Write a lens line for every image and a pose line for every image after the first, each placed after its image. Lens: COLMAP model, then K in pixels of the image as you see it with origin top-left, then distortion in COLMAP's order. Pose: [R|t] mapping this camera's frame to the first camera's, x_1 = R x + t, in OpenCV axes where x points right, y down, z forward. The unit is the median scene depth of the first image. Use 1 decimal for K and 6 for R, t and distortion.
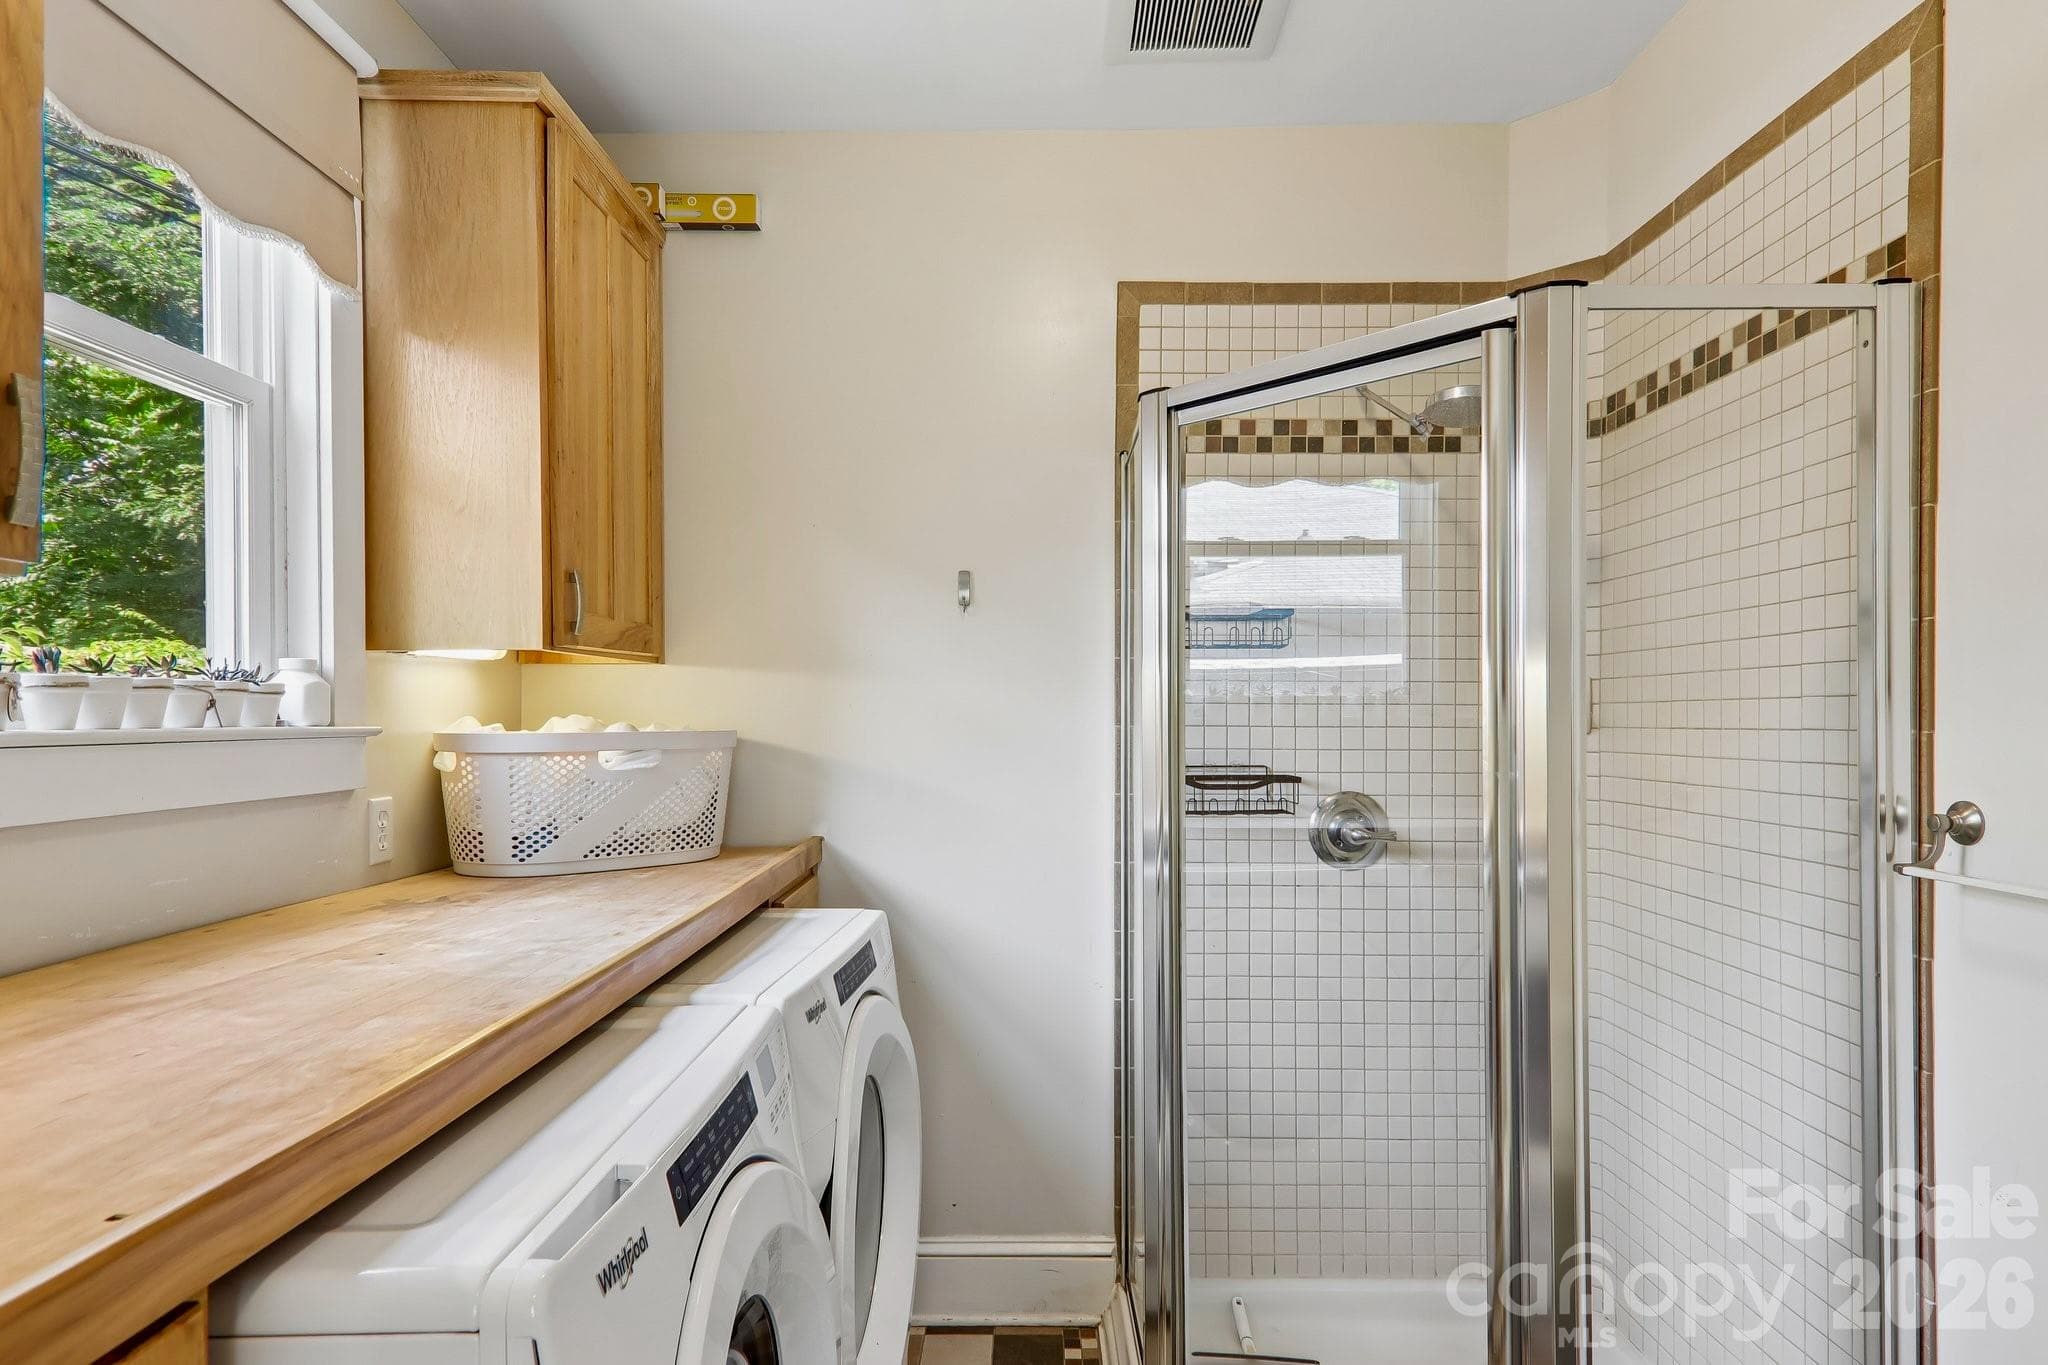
lens RADIAL K [[1140.9, 0, 1022.9], [0, 1140.9, 708.1], [0, 0, 1]] dist [0.043815, -0.017189]
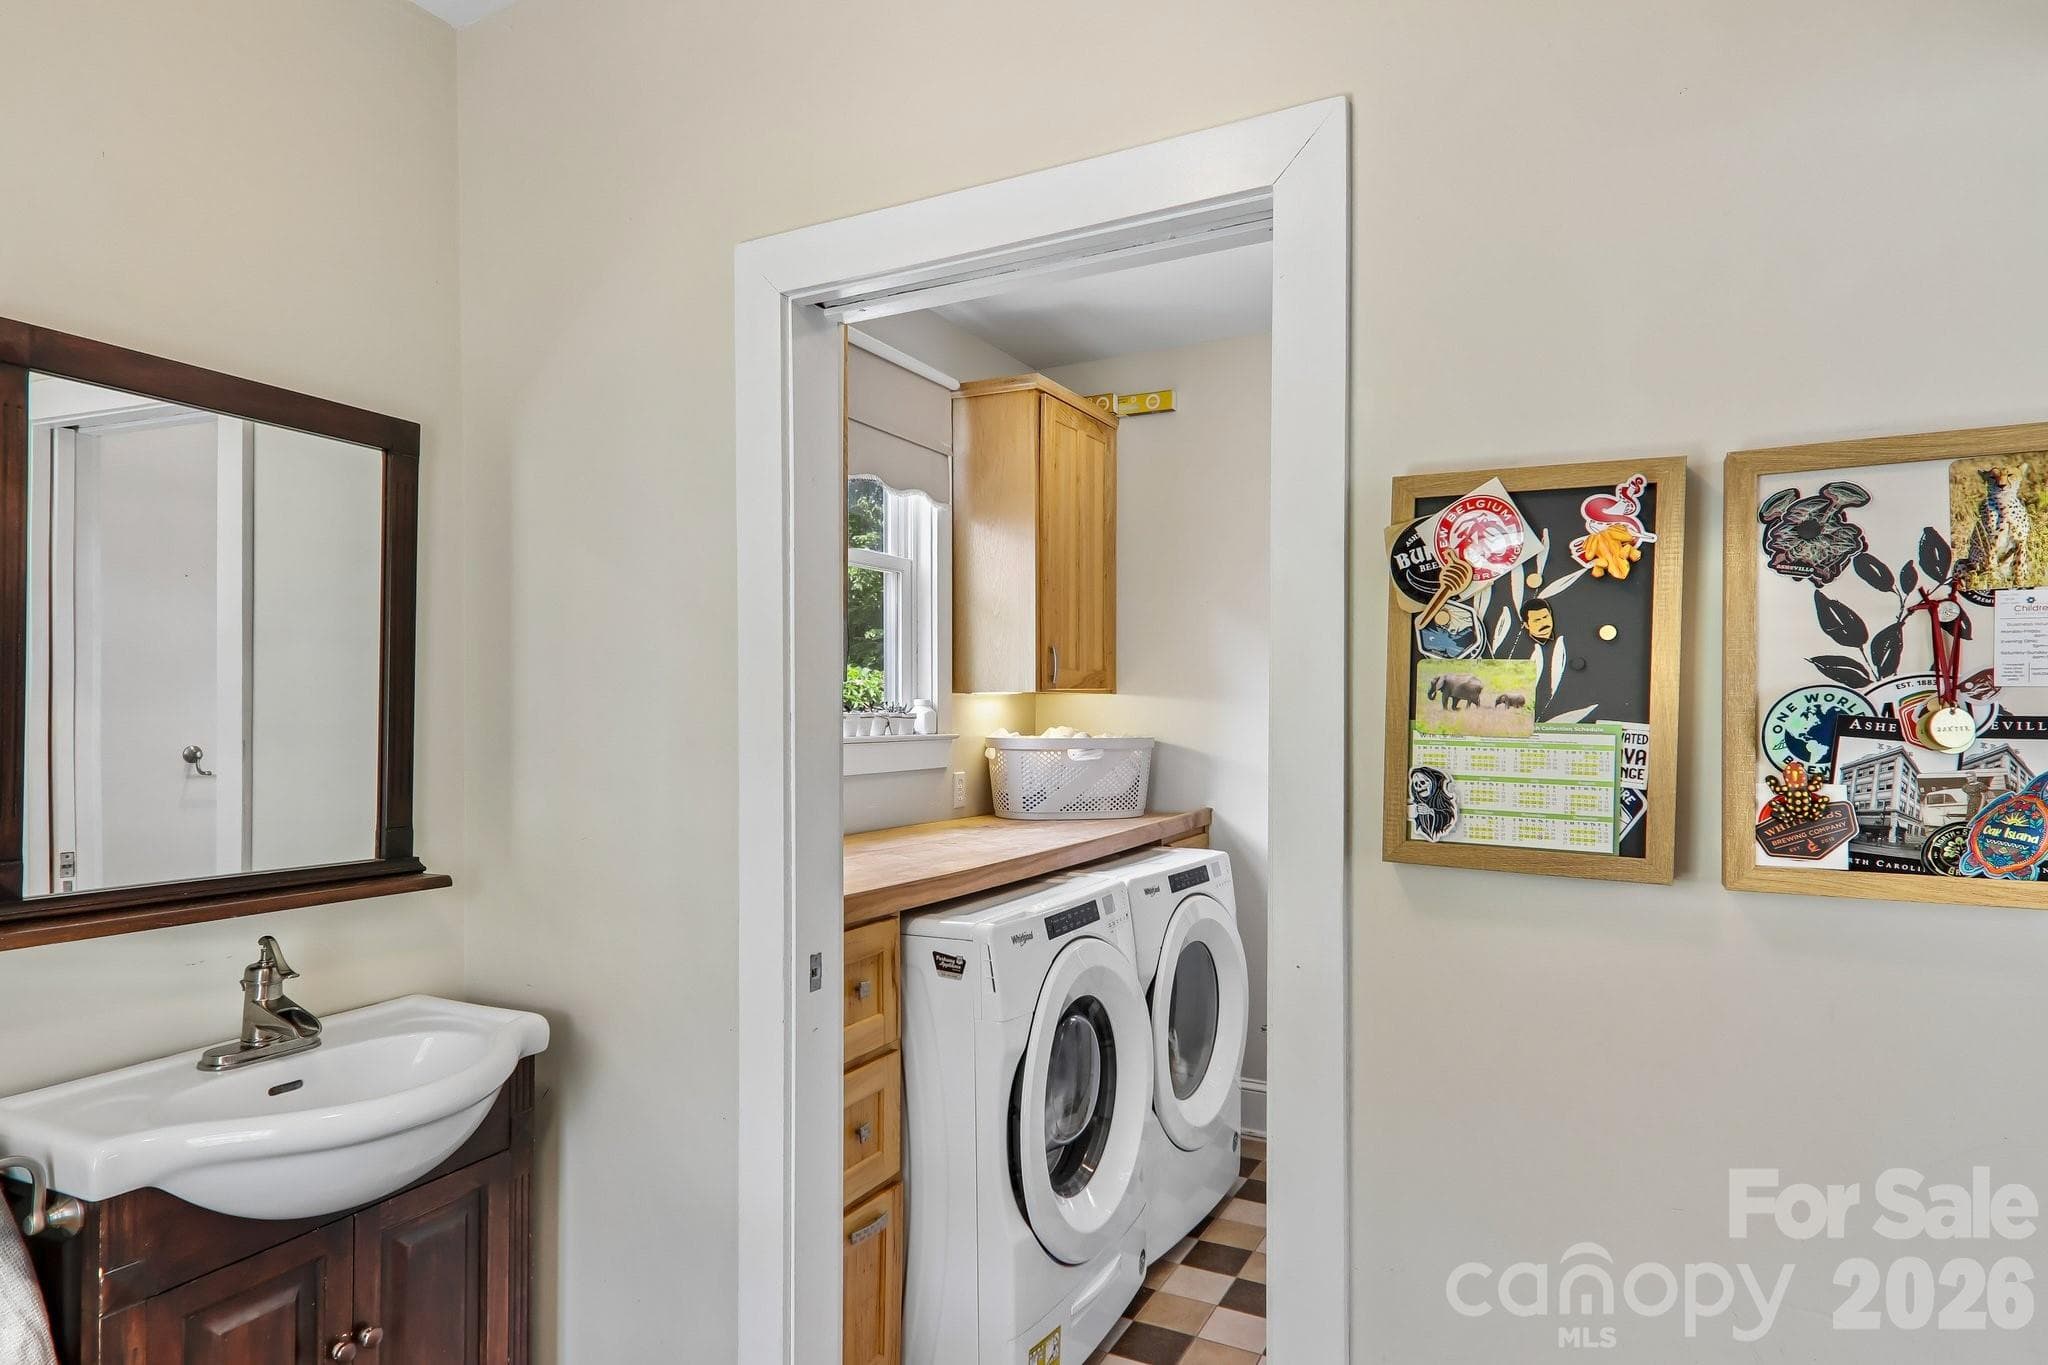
lens RADIAL K [[1140.9, 0, 1022.9], [0, 1140.9, 708.1], [0, 0, 1]] dist [0.043815, -0.017189]
pose [[0.891213, 0.002167, -0.453580, 0.363483], [-0.000179, 0.999990, 0.004424, -0.033428], [0.453586, -0.003861, 0.891204, -0.582461]]
